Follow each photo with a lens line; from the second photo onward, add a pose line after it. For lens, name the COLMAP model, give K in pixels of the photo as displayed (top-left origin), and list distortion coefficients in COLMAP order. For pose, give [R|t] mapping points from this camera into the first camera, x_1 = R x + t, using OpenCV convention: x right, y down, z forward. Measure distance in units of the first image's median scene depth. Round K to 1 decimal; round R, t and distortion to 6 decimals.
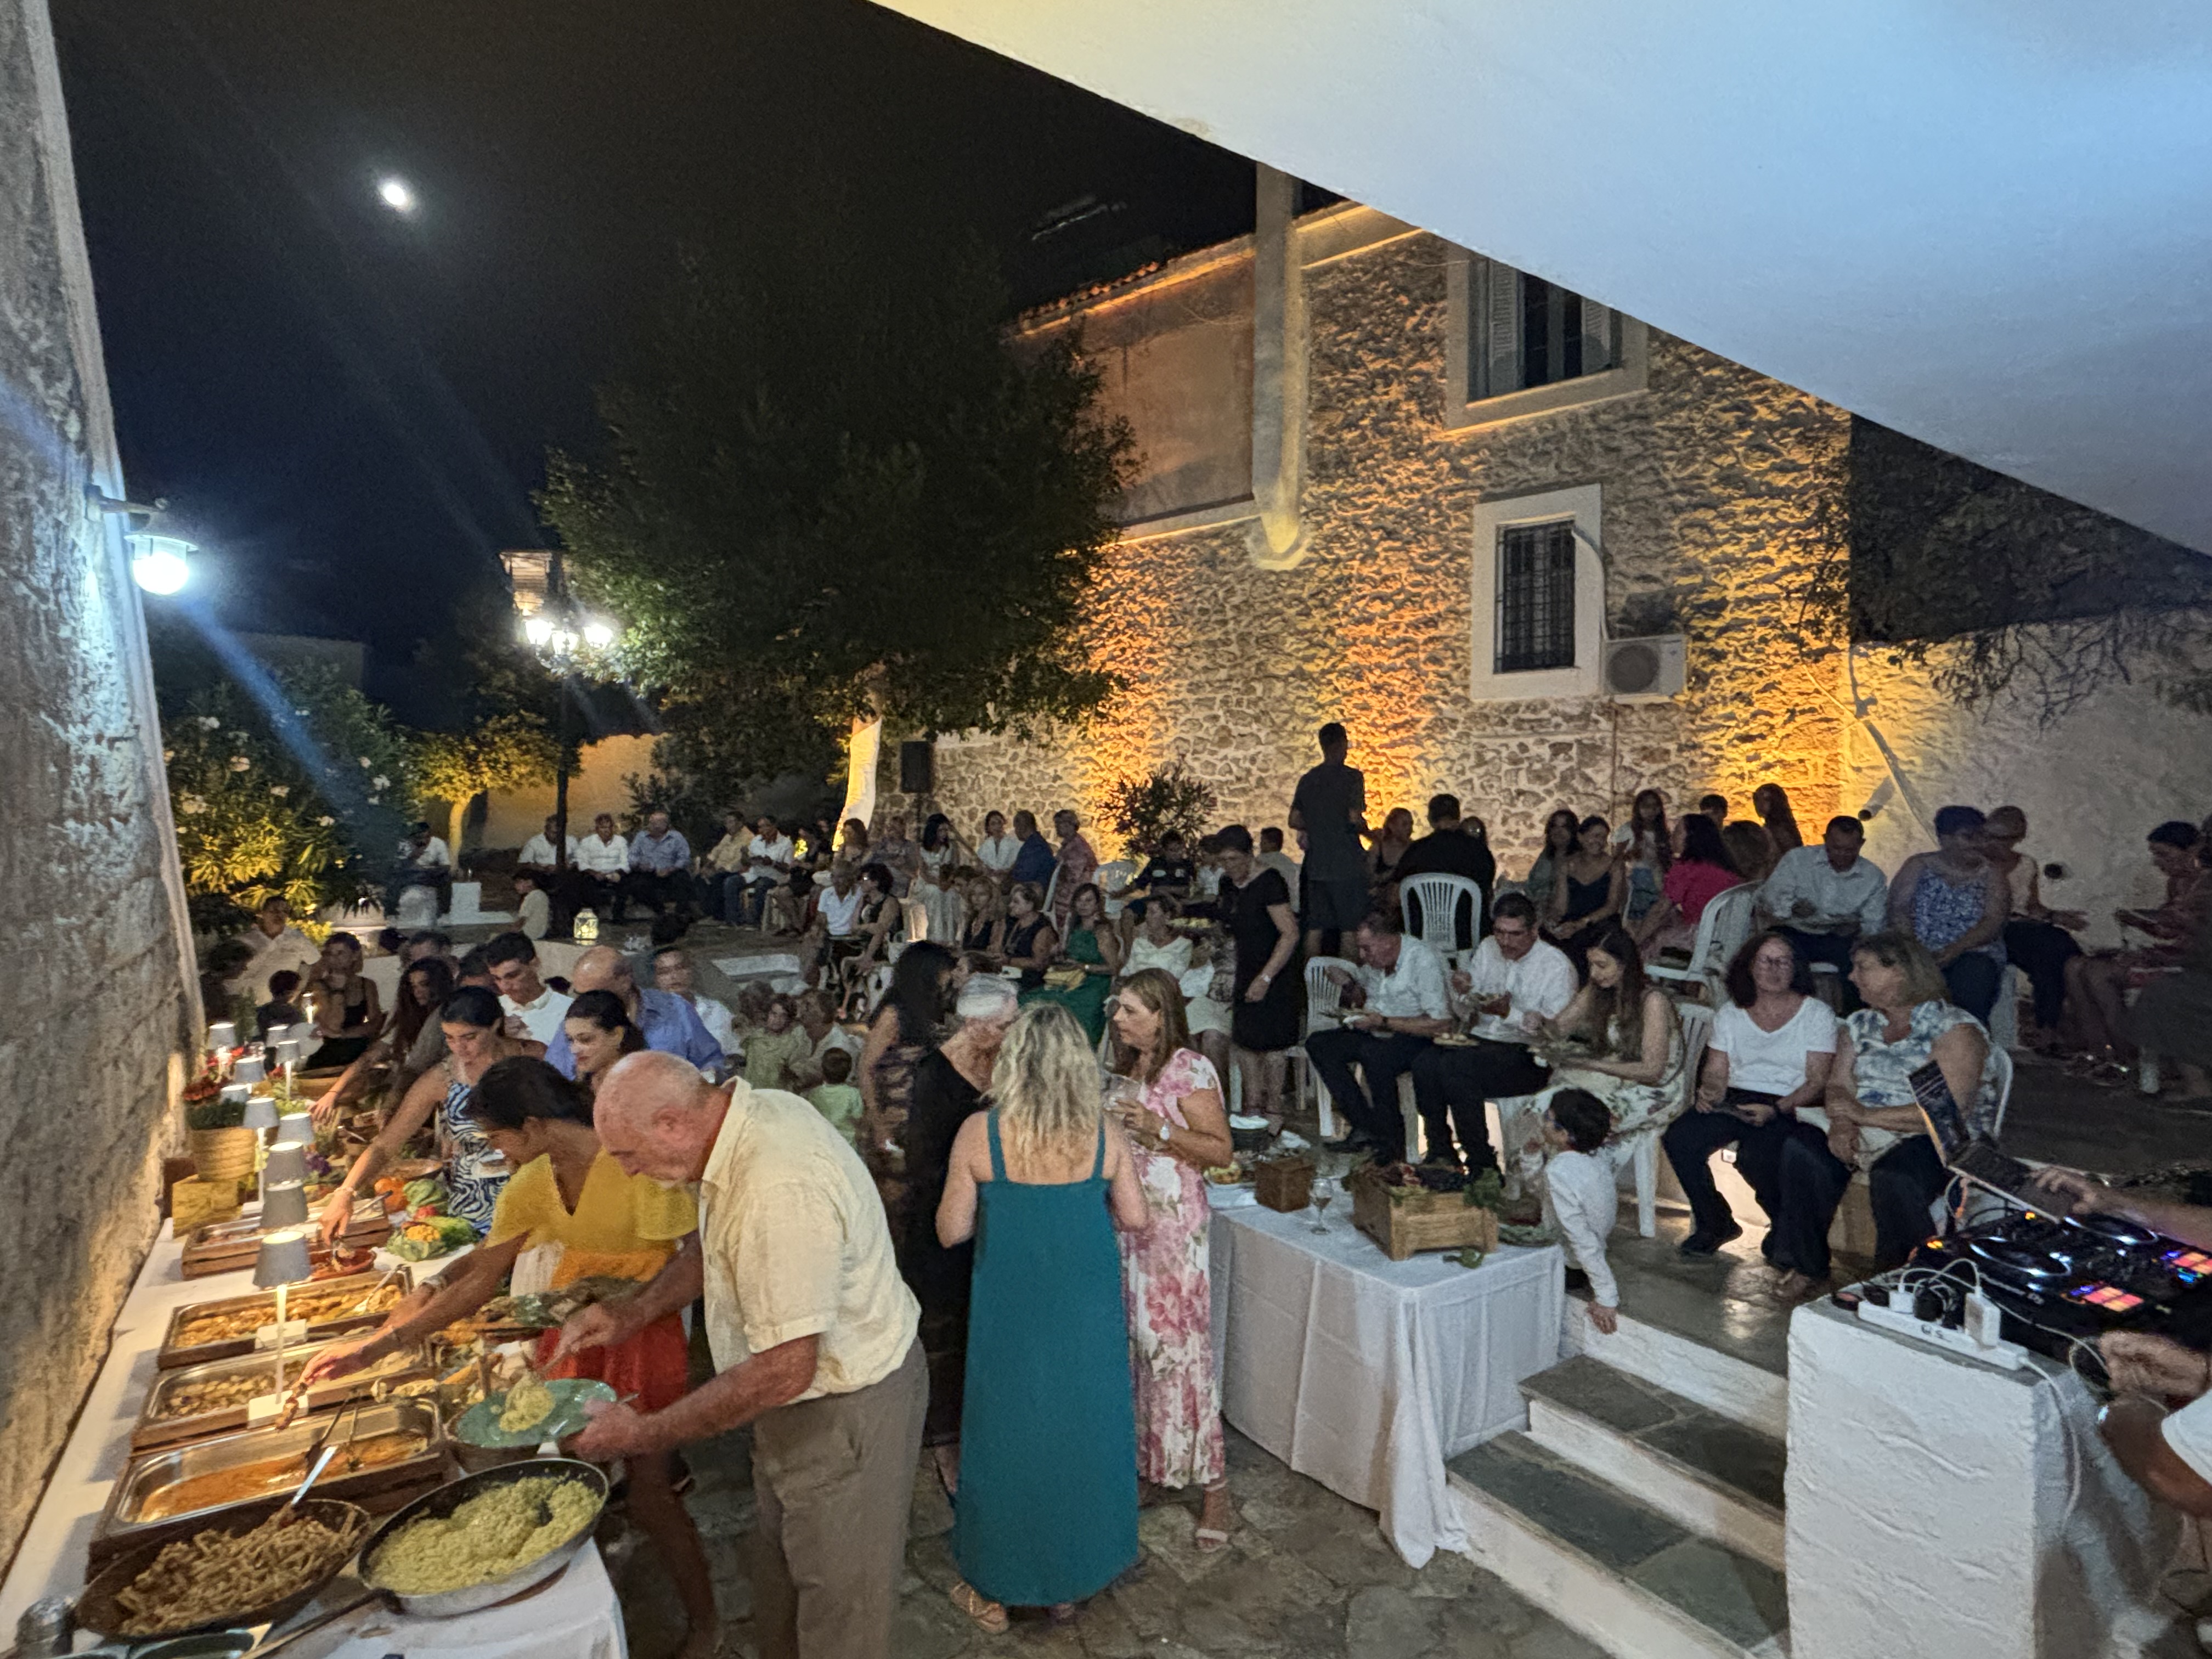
lens RADIAL K [[1125.3, 0, 1109.5], [0, 1125.3, 827.6], [0, 0, 1]] dist [0.002712, 0.002218]
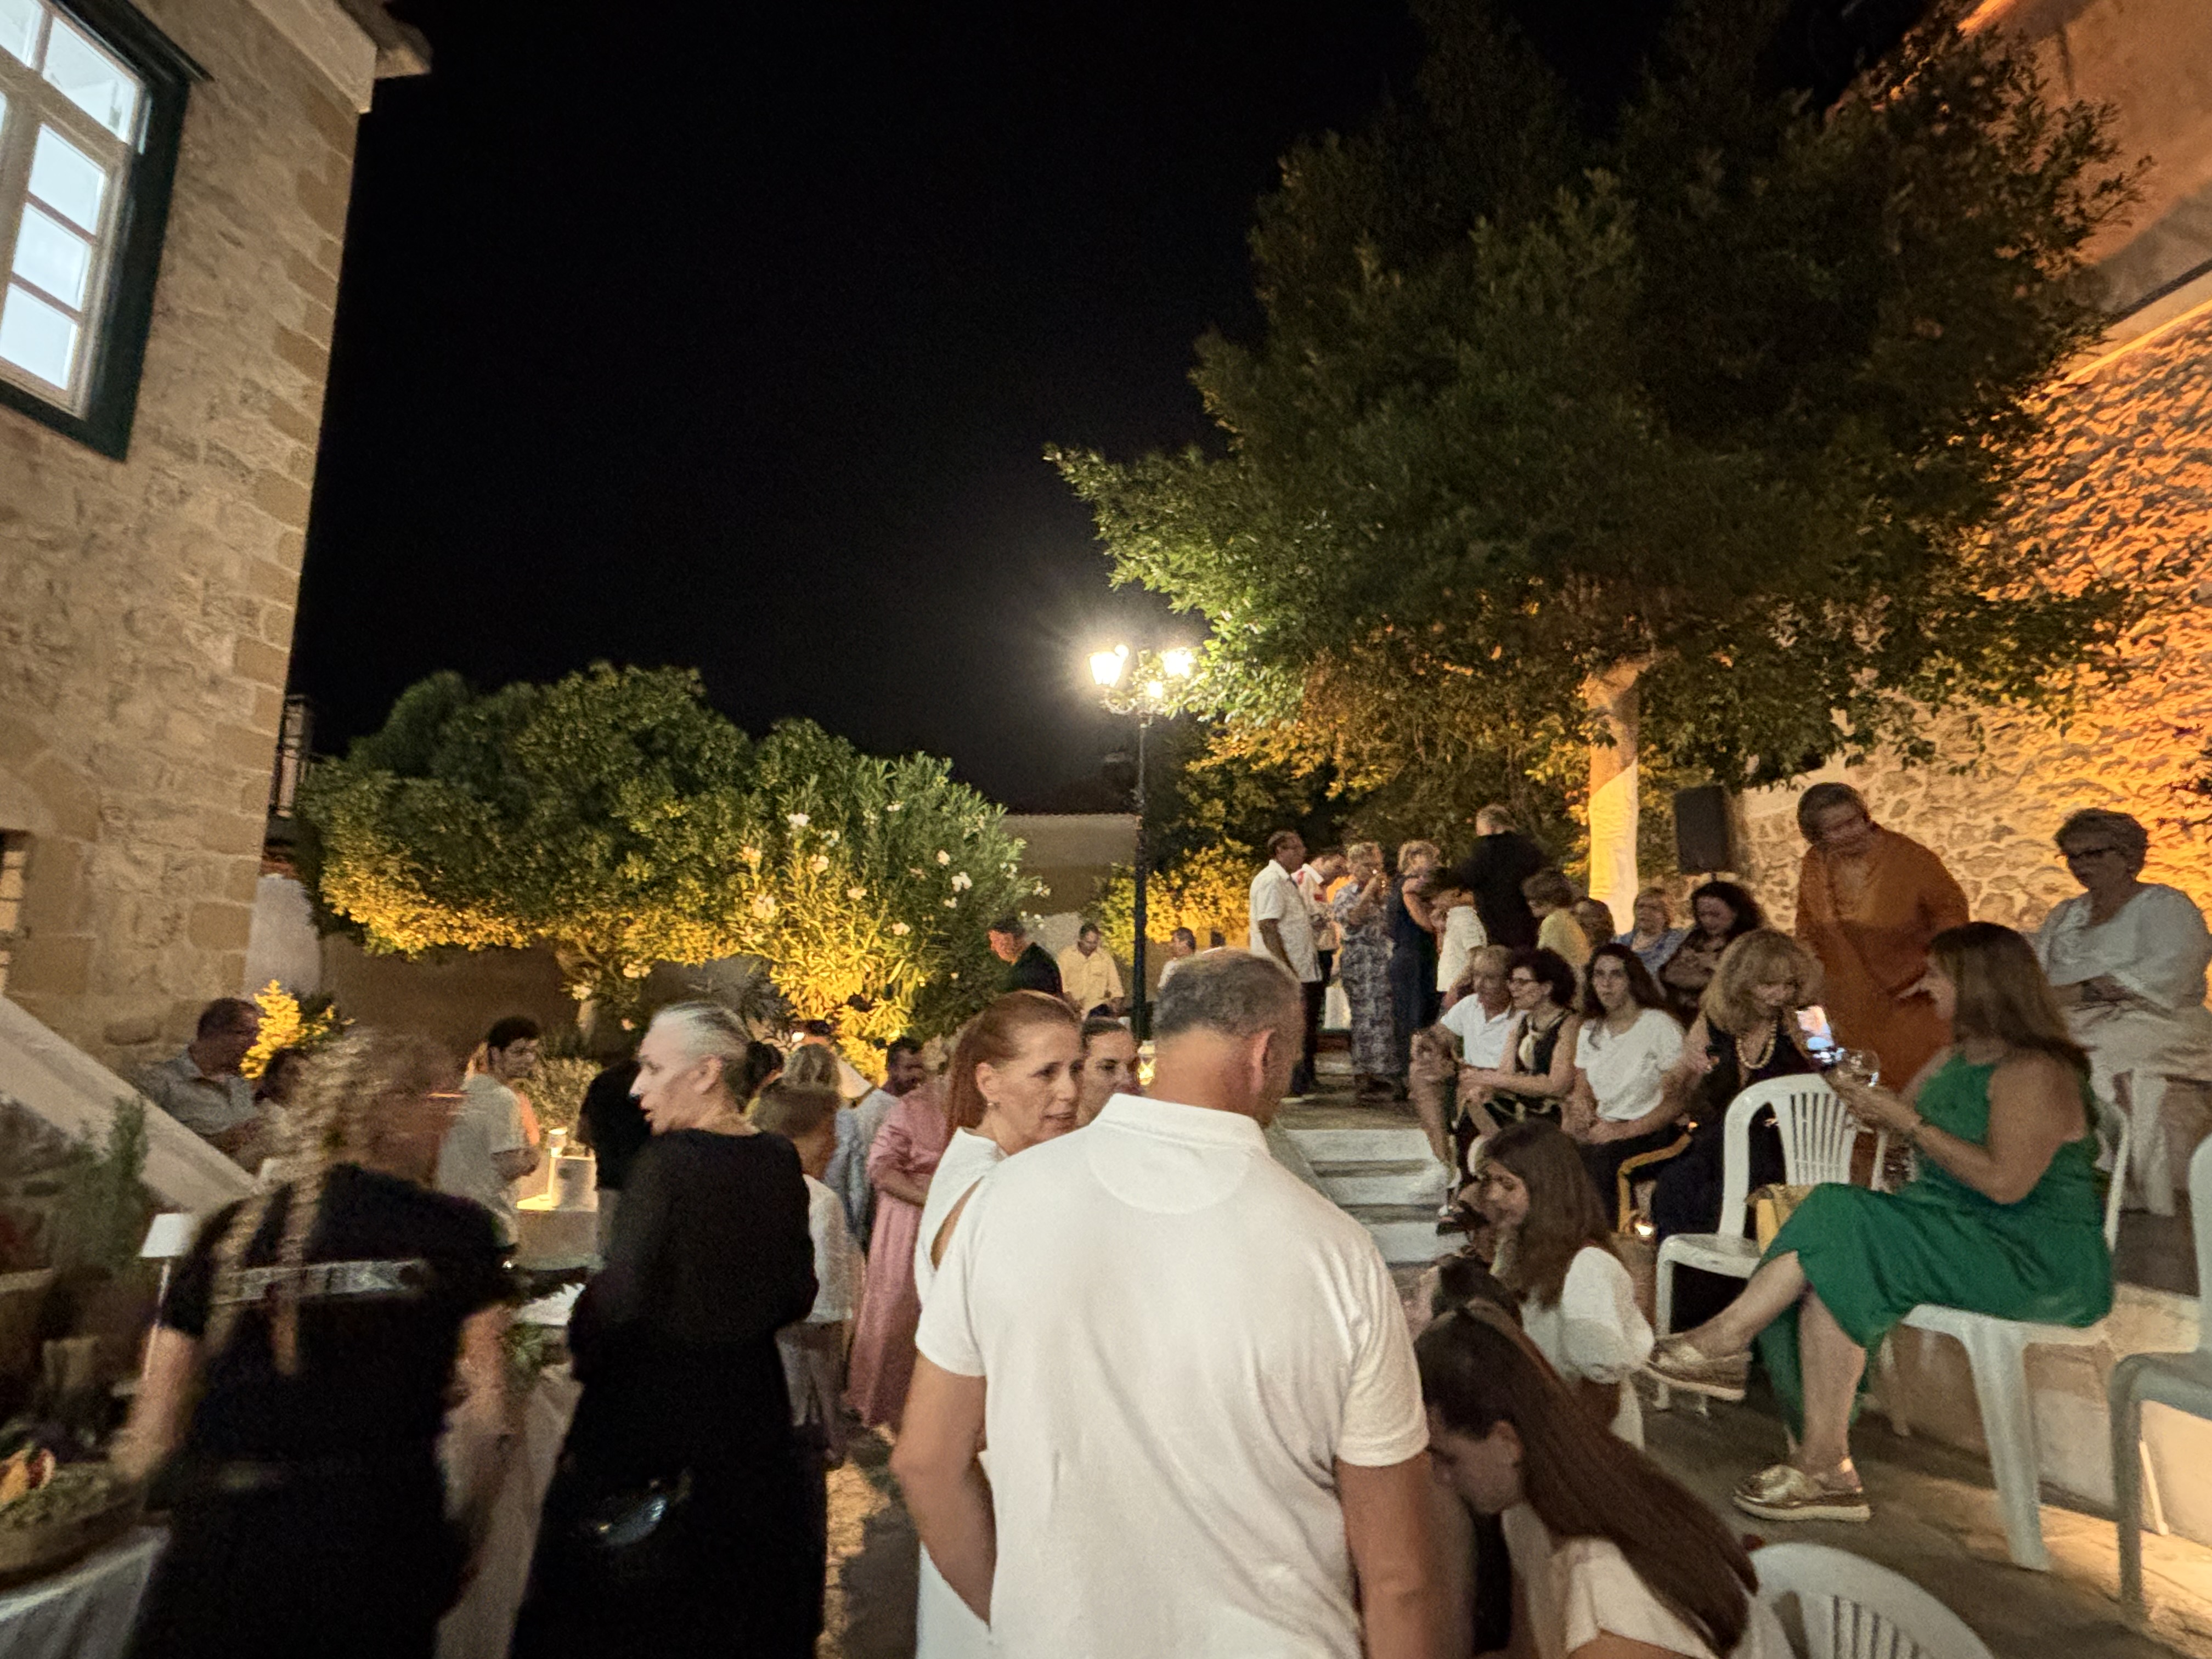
lens RADIAL K [[1125.3, 0, 1099.8], [0, 1125.3, 829.2], [0, 0, 1]] dist [0.002712, 0.002218]
pose [[0.759717, -0.107131, -0.641368, -0.044665], [0.004063, 0.987098, -0.160067, 0.059906], [0.650241, 0.119000, 0.750351, 0.500295]]
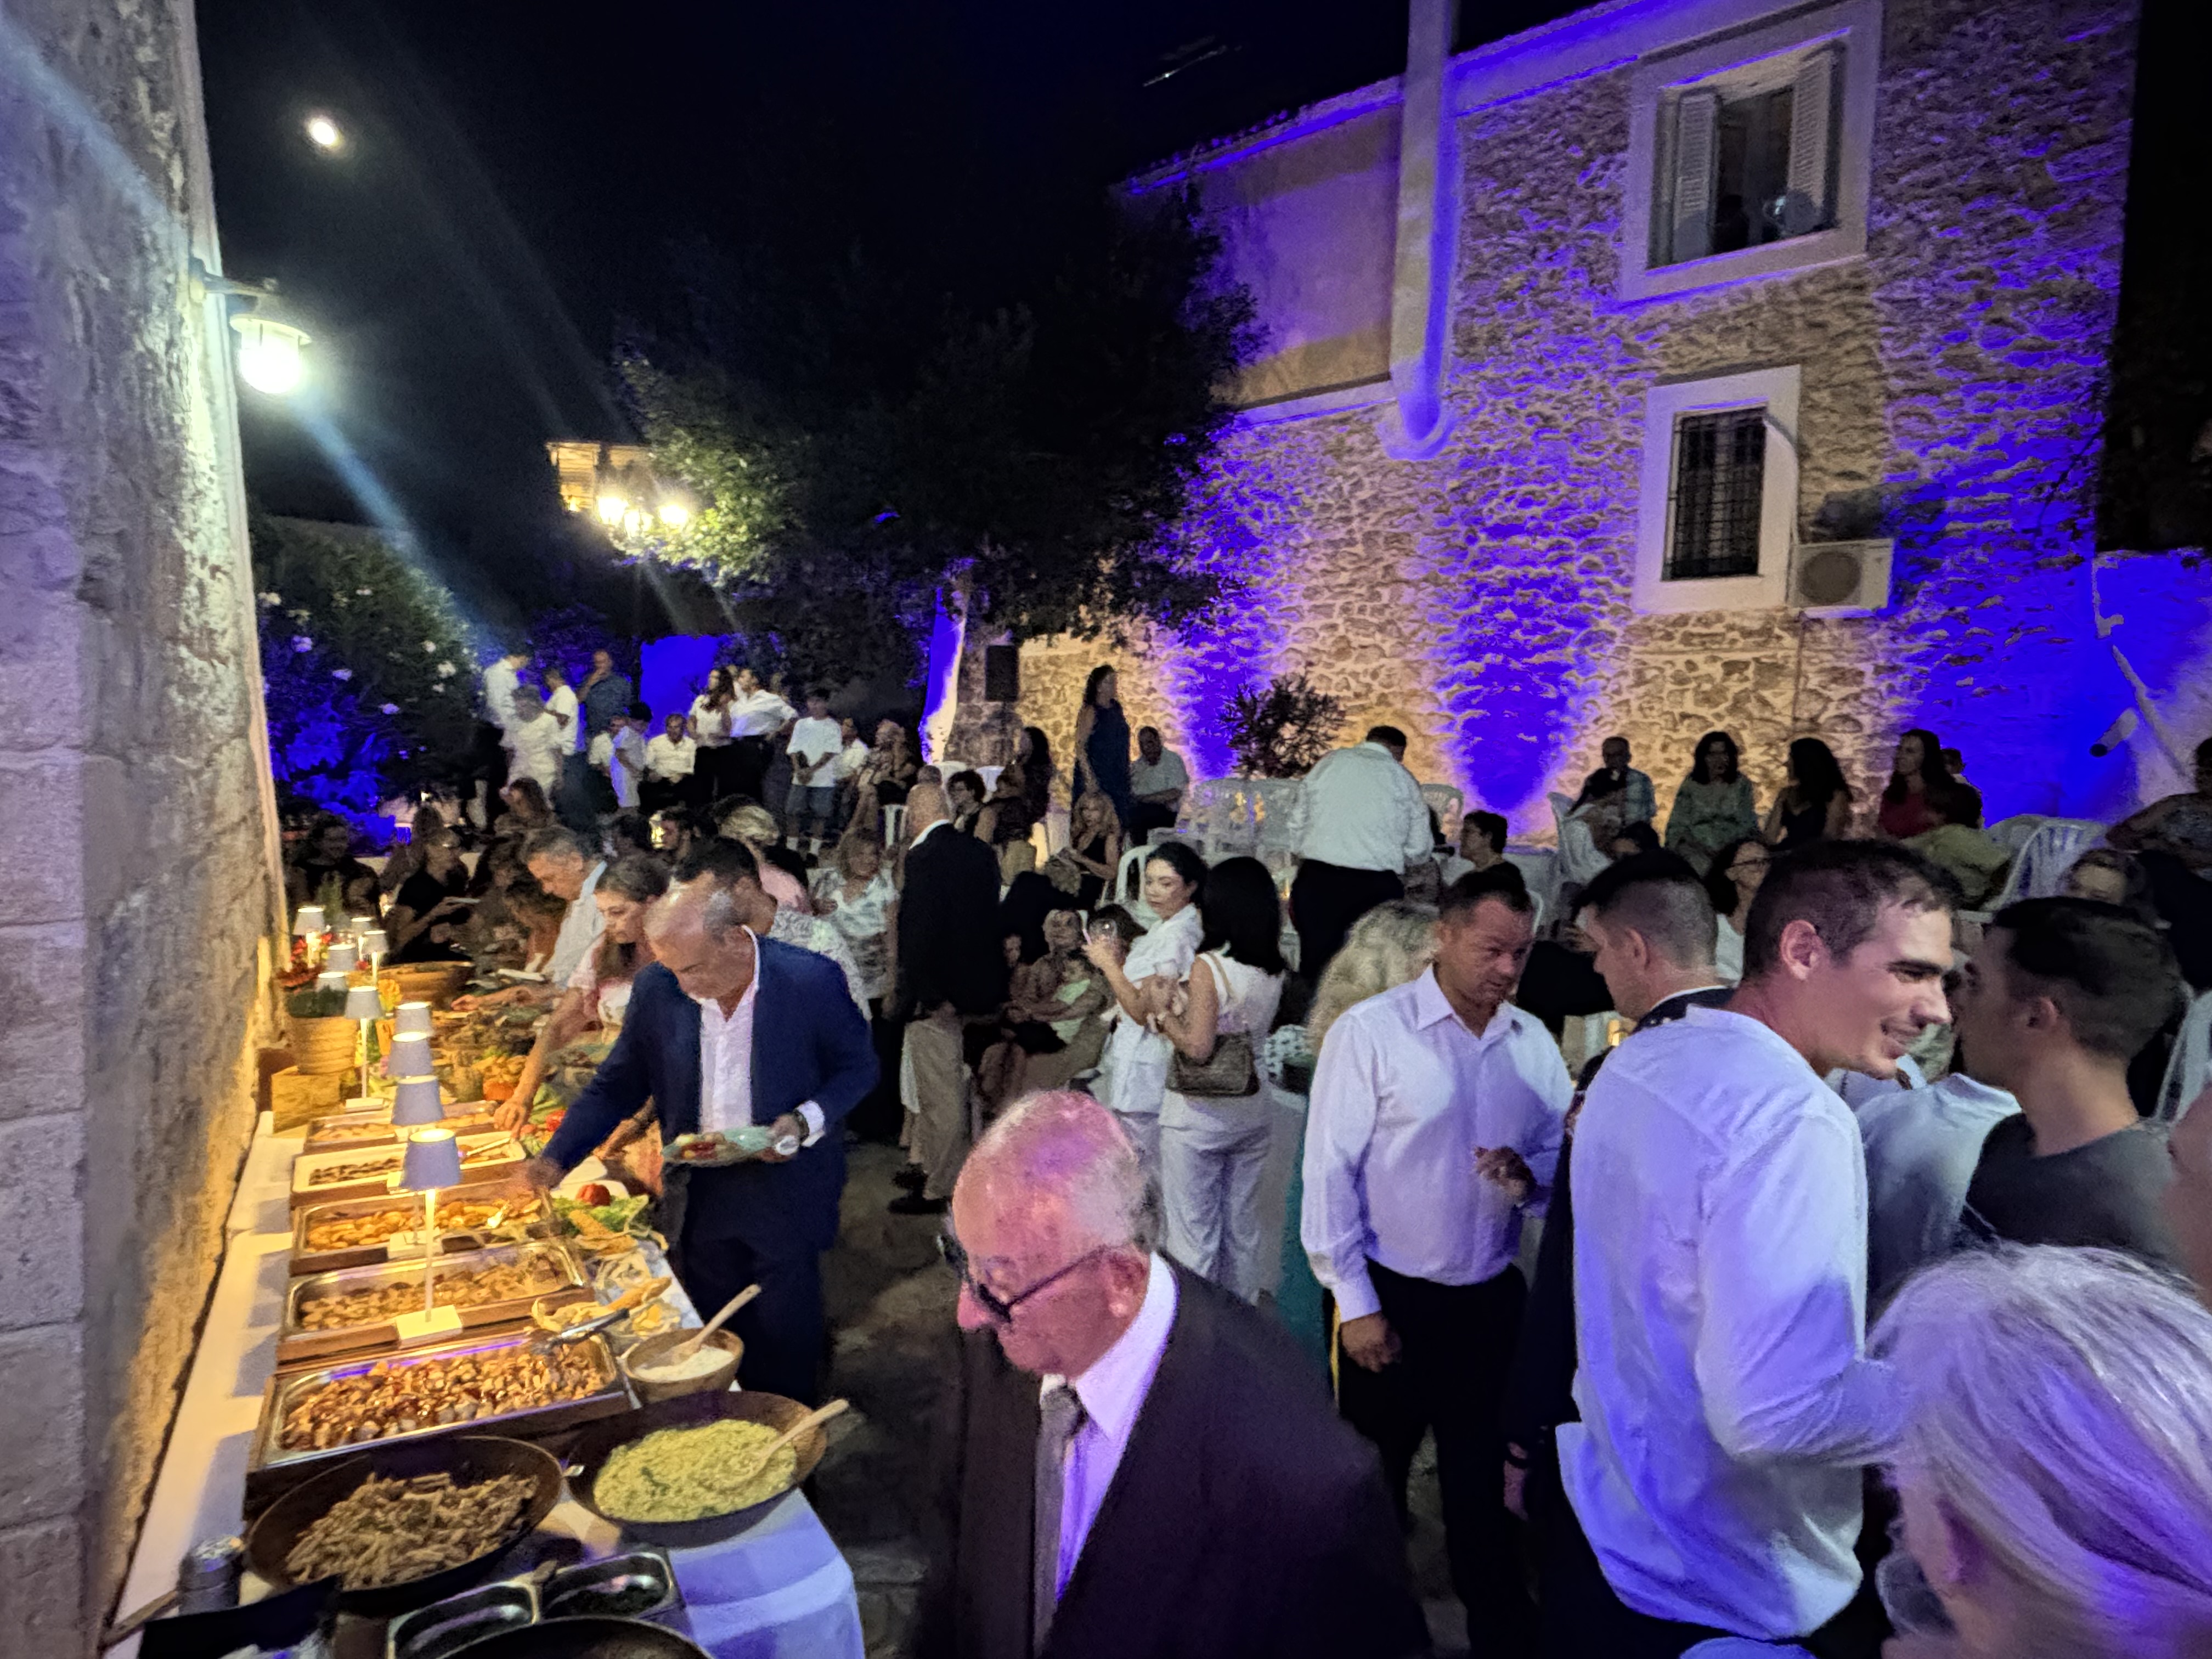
lens RADIAL K [[1185.3, 0, 1115.1], [0, 1185.3, 828.0], [0, 0, 1]] dist [-0.002748, 0.004327]
pose [[0.998545, 0.033811, -0.042008, -0.049463], [-0.031199, 0.997629, 0.061342, 0.015486], [0.043983, -0.059942, 0.997232, 0.036423]]
